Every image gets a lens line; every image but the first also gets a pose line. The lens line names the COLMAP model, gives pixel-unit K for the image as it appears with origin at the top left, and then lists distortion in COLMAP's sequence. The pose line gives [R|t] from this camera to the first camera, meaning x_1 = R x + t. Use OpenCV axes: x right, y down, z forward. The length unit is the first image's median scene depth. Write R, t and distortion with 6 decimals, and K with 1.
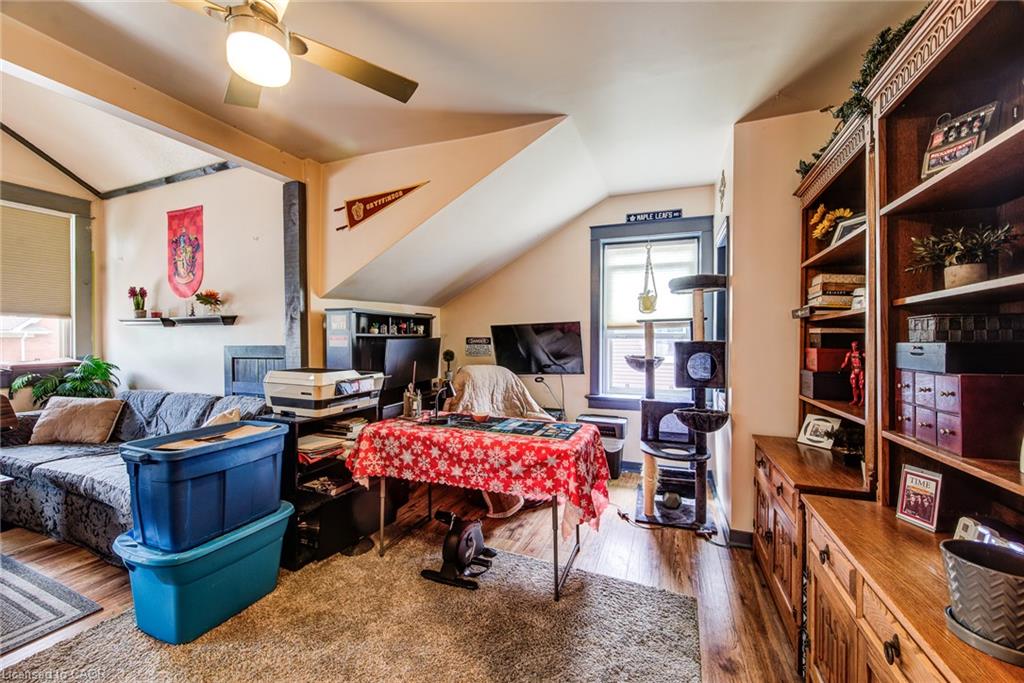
lens RADIAL K [[403.6, 0, 515.6], [0, 403.6, 339.1], [0, 0, 1]] dist [-0.003027, -0.000908]
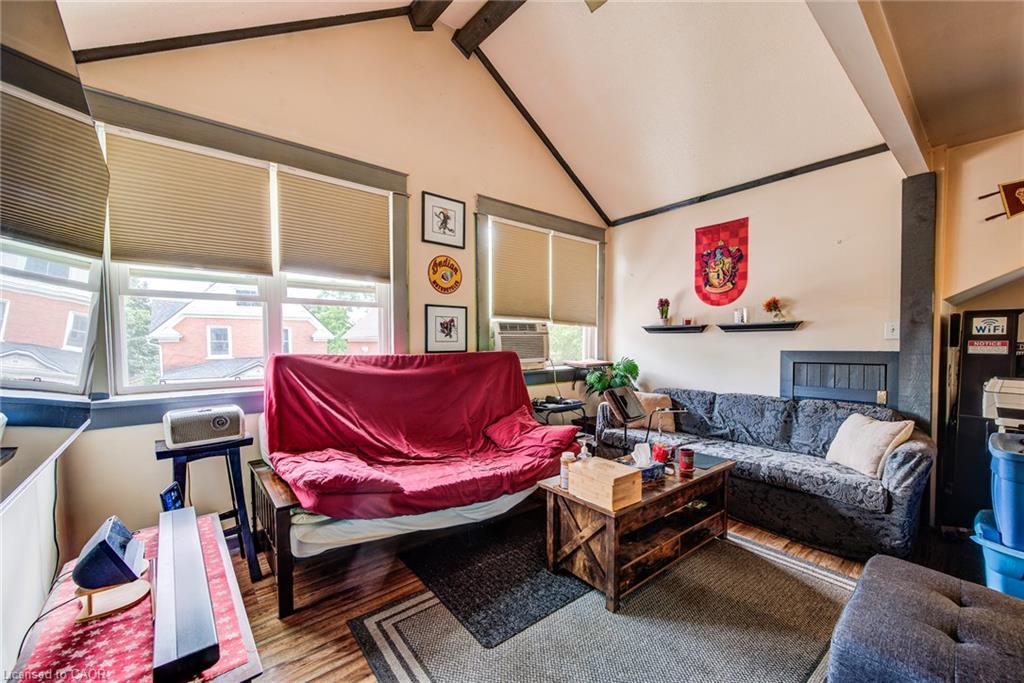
lens RADIAL K [[403.6, 0, 516.1], [0, 403.6, 356.2], [0, 0, 1]] dist [-0.003027, -0.000908]
pose [[0.874074, 0.017973, -0.485460, -0.786381], [-0.000516, 0.999349, 0.036069, -0.005796], [0.485793, -0.031276, 0.873514, -0.228185]]
